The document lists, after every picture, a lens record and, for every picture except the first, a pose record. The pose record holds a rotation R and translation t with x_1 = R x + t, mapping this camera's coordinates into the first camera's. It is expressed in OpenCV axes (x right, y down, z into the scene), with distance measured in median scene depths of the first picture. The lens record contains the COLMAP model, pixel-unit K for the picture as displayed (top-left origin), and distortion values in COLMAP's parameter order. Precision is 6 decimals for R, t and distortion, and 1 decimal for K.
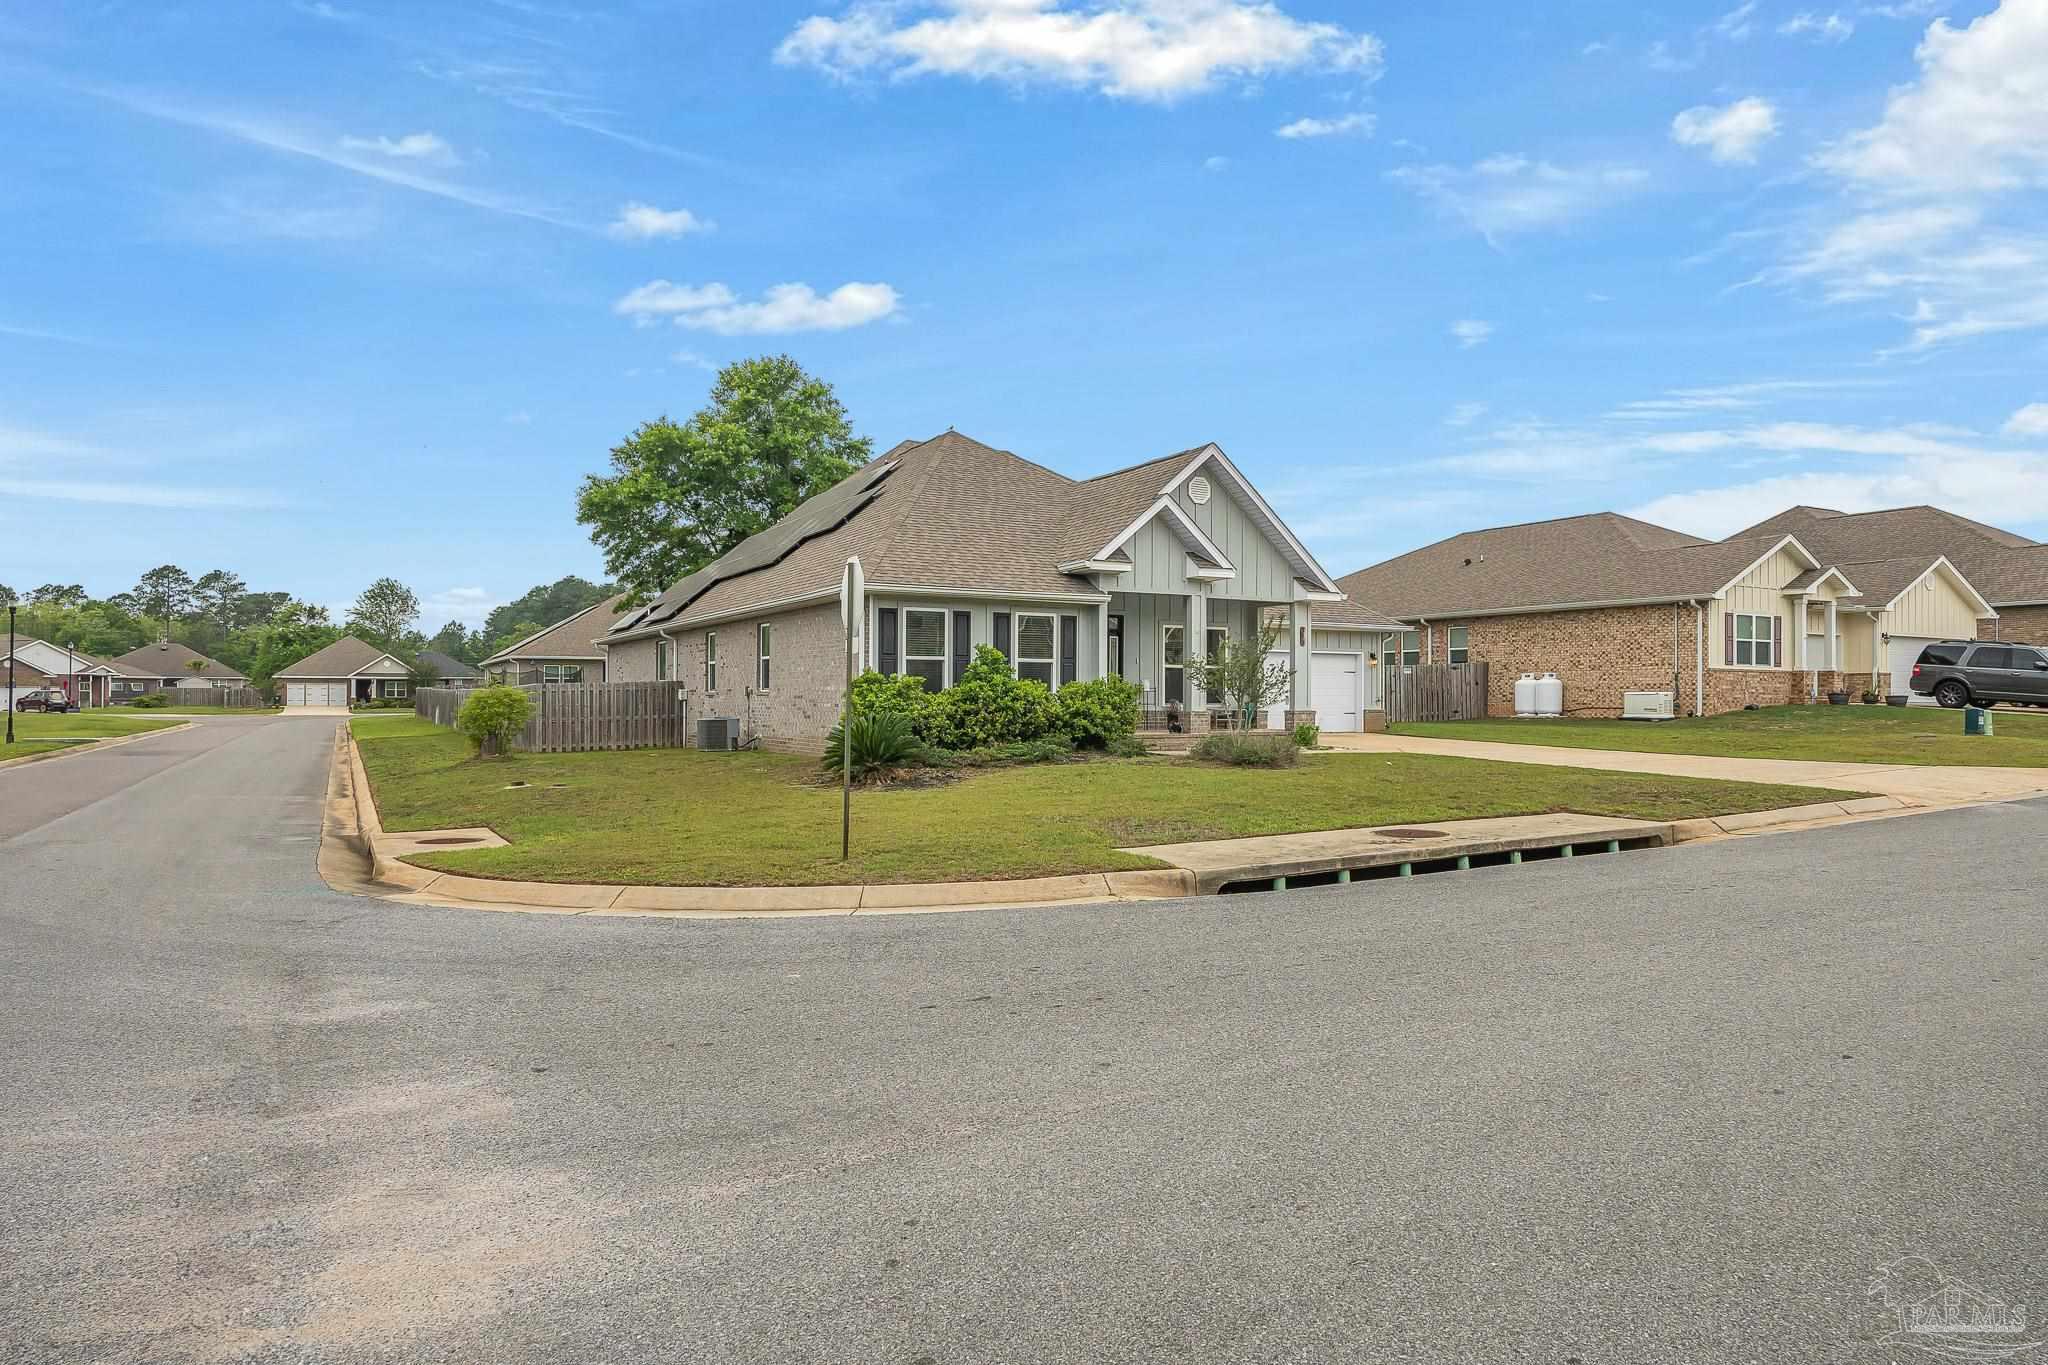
lens RADIAL K [[1241.4, 0, 1028.1], [0, 1241.4, 680.5], [0, 0, 1]] dist [-0.003752, -0.000229]
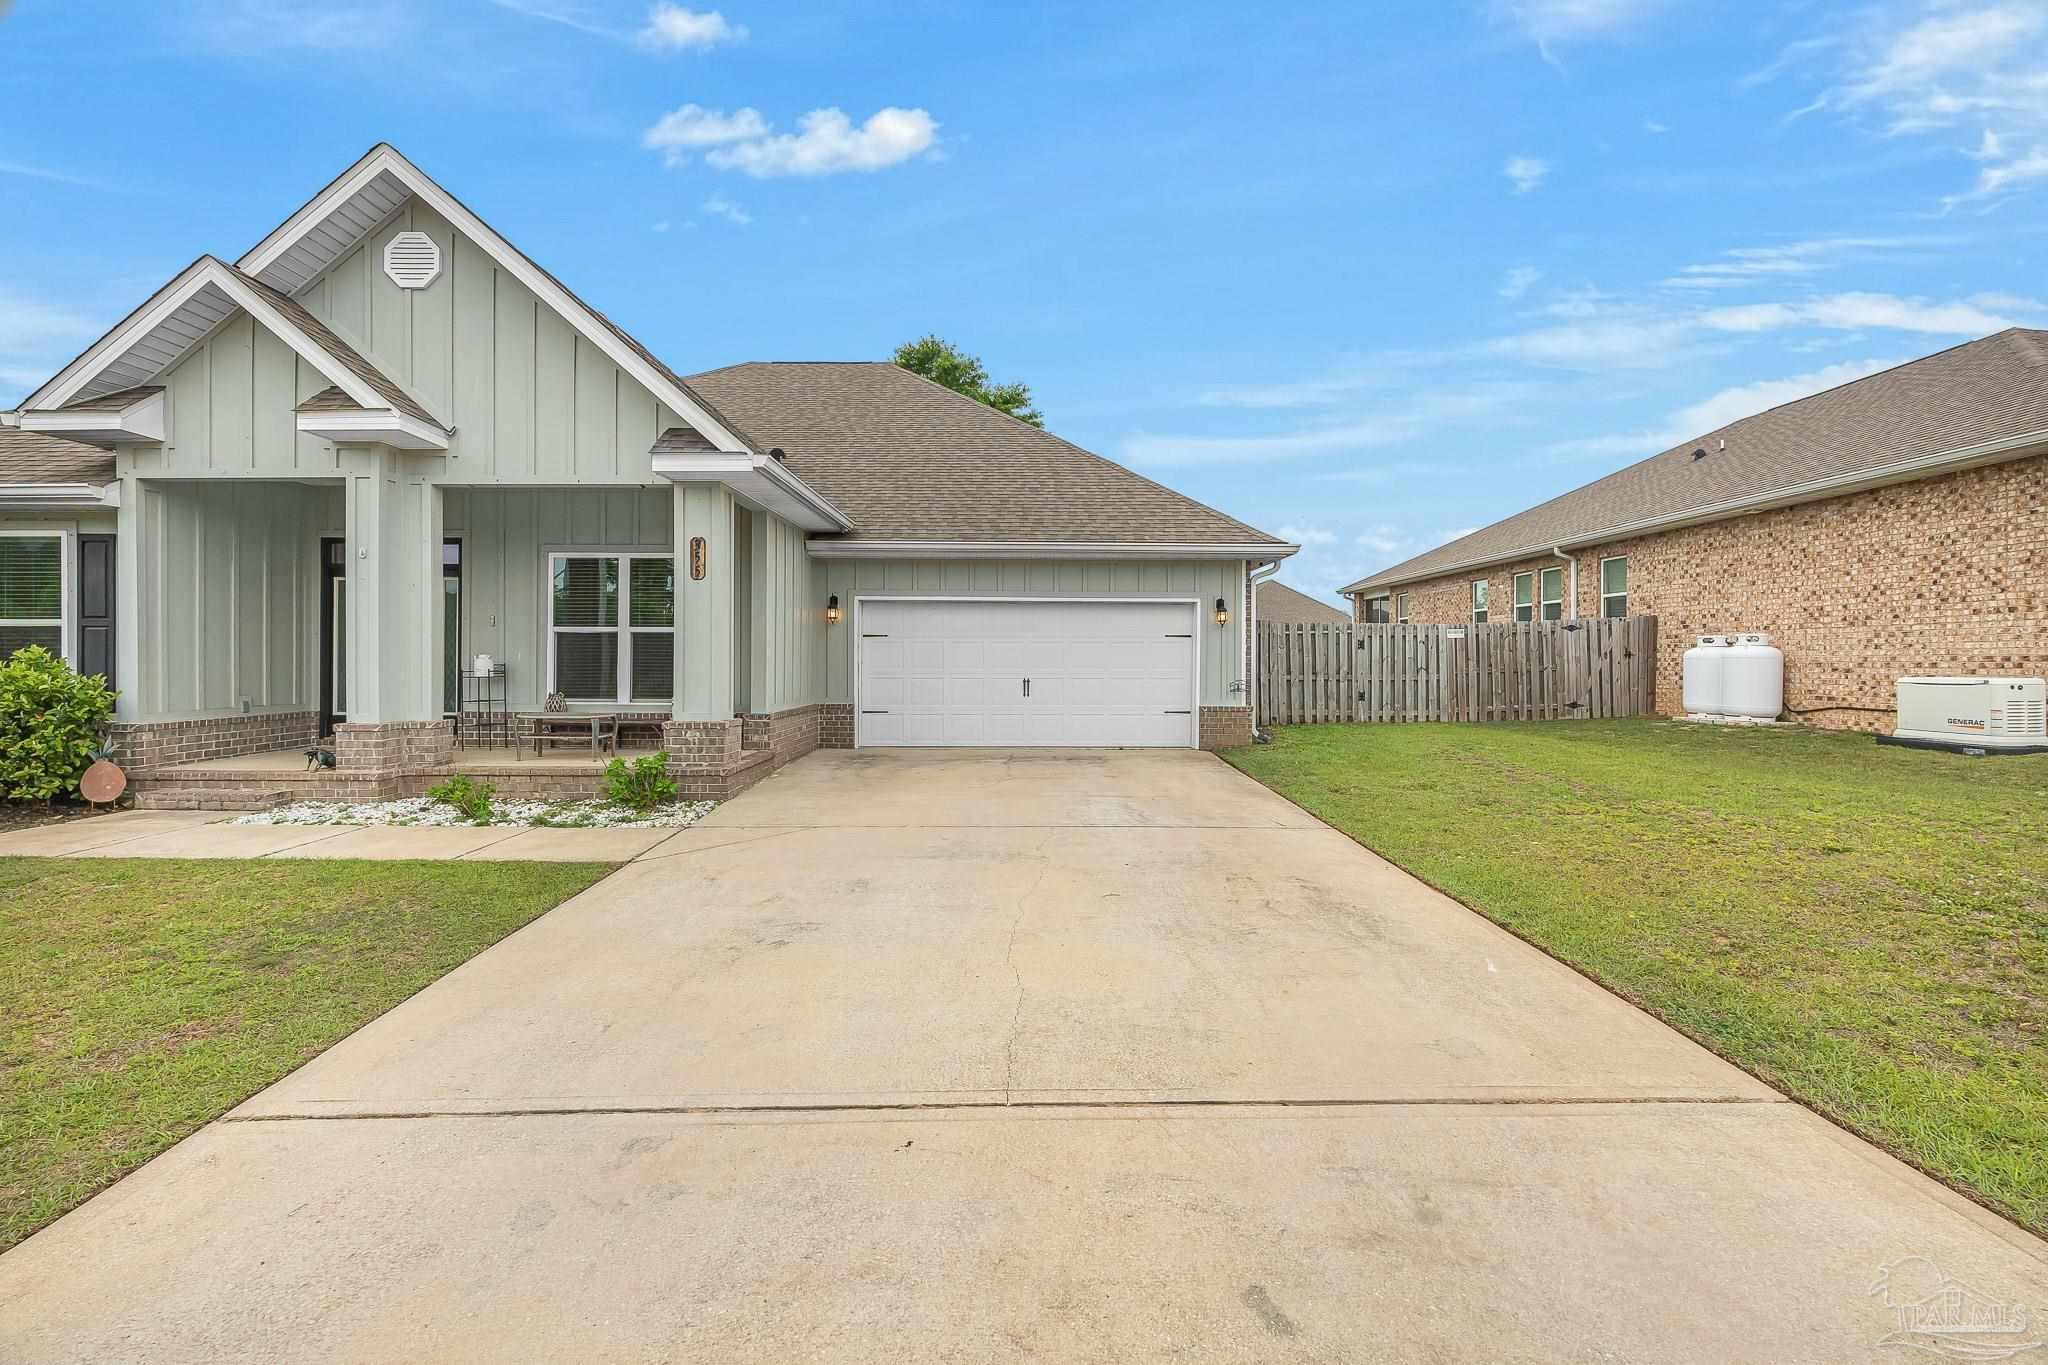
lens RADIAL K [[893.3, 0, 1022.8], [0, 893.3, 672.5], [0, 0, 1]] dist [-0.025381, -0.001093]
pose [[0.866411, 0.006277, -0.499292, 0.352002], [0.006099, 0.999713, 0.023151, -0.000587], [0.499294, -0.023103, 0.866125, 0.567021]]
